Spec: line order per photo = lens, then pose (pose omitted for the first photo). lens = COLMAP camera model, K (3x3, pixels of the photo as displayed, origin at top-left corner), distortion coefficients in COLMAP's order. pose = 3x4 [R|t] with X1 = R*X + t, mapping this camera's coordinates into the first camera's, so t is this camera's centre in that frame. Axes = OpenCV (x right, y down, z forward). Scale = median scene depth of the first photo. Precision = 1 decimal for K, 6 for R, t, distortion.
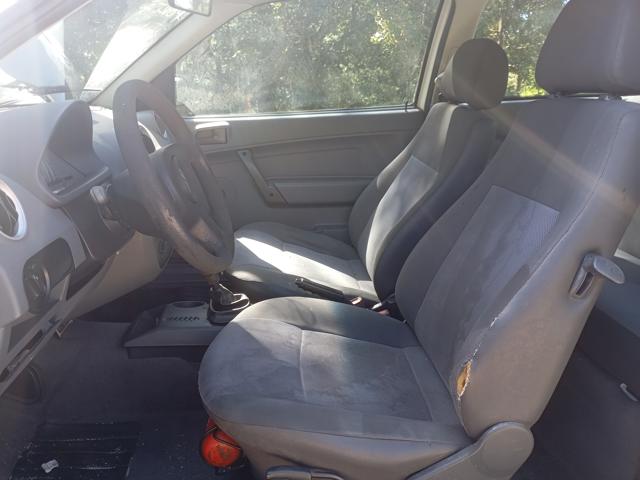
lens RADIAL K [[479.2, 0, 329.8], [0, 479.2, 207.0], [0, 0, 1]] dist [0.055336, -0.068368]
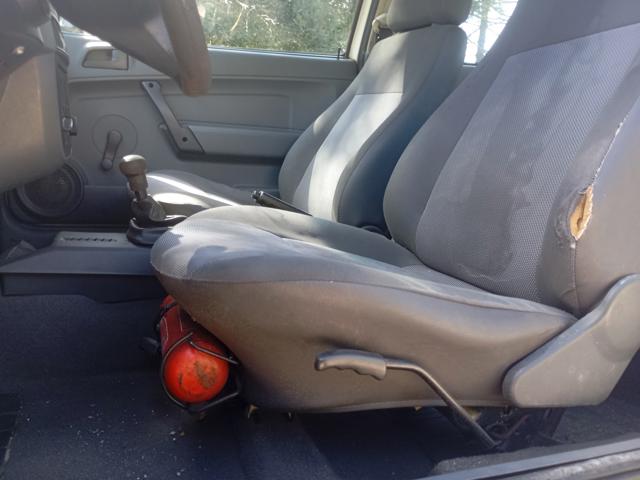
lens RADIAL K [[479.2, 0, 329.8], [0, 479.2, 207.0], [0, 0, 1]] dist [0.055336, -0.068368]
pose [[0.965679, 0.005650, 0.259677, -0.156154], [0.012062, 0.997709, -0.066565, 0.236472], [-0.259458, 0.067413, 0.963399, 0.255993]]
